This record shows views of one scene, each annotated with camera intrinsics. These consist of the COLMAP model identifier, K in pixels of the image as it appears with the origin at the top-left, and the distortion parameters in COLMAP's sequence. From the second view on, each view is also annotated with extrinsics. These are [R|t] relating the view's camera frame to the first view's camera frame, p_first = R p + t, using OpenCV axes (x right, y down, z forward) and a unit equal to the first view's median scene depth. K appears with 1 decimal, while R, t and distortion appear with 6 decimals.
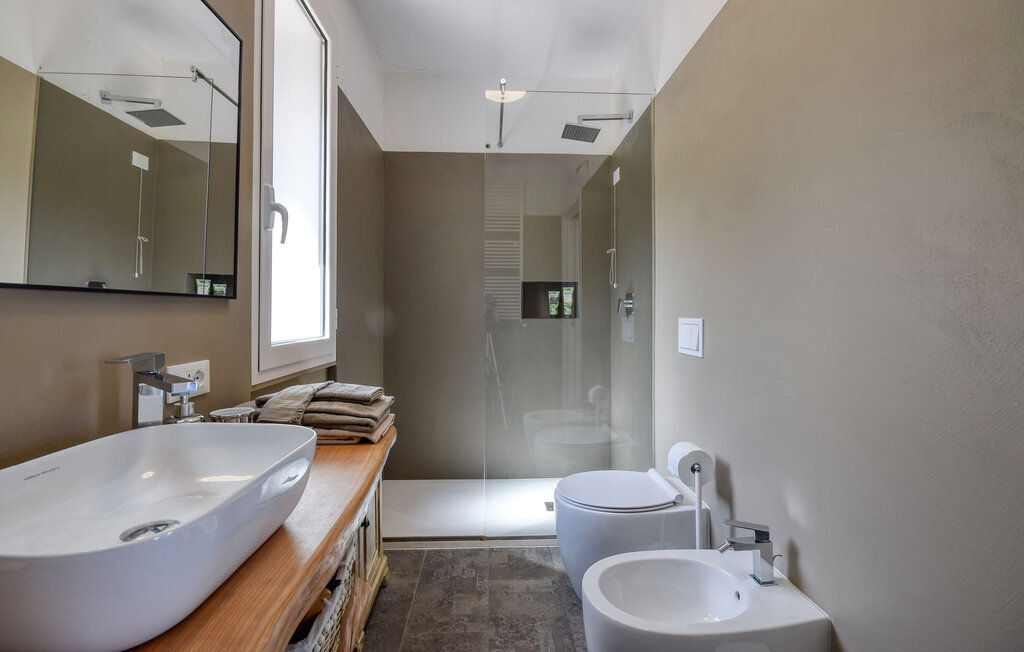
lens RADIAL K [[453.6, 0, 512.2], [0, 453.6, 312.9], [0, 0, 1]] dist [0.025151, -0.022871]
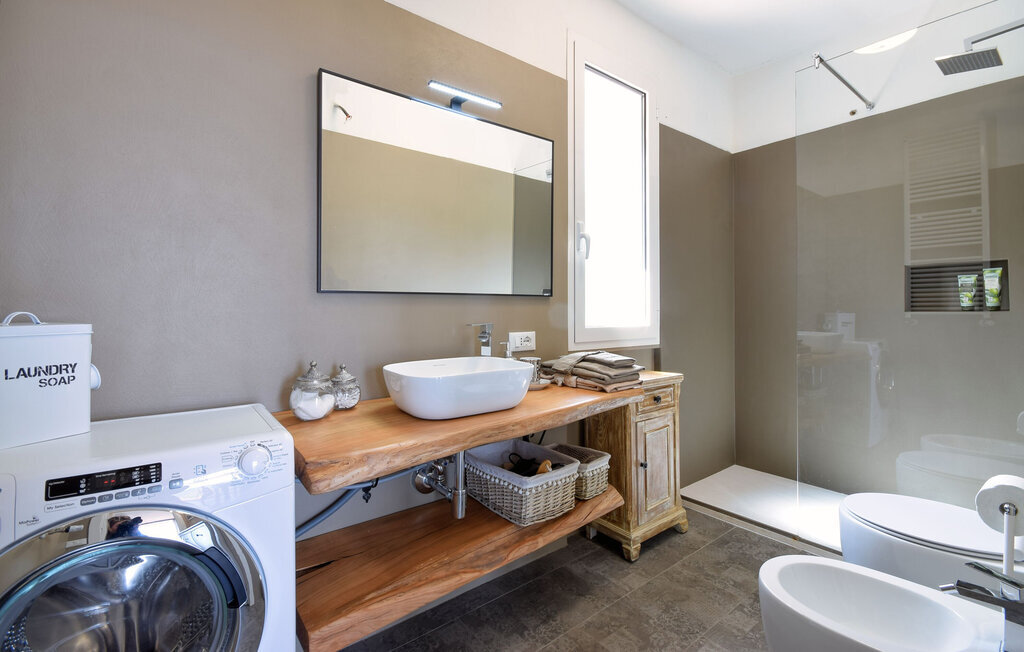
lens RADIAL K [[453.6, 0, 512.2], [0, 453.6, 312.9], [0, 0, 1]] dist [0.025151, -0.022871]
pose [[0.581519, -0.002056, -0.813531, 0.379367], [0.004124, 0.999991, 0.000421, 0.015750], [0.813523, -0.003600, 0.581522, -0.049929]]
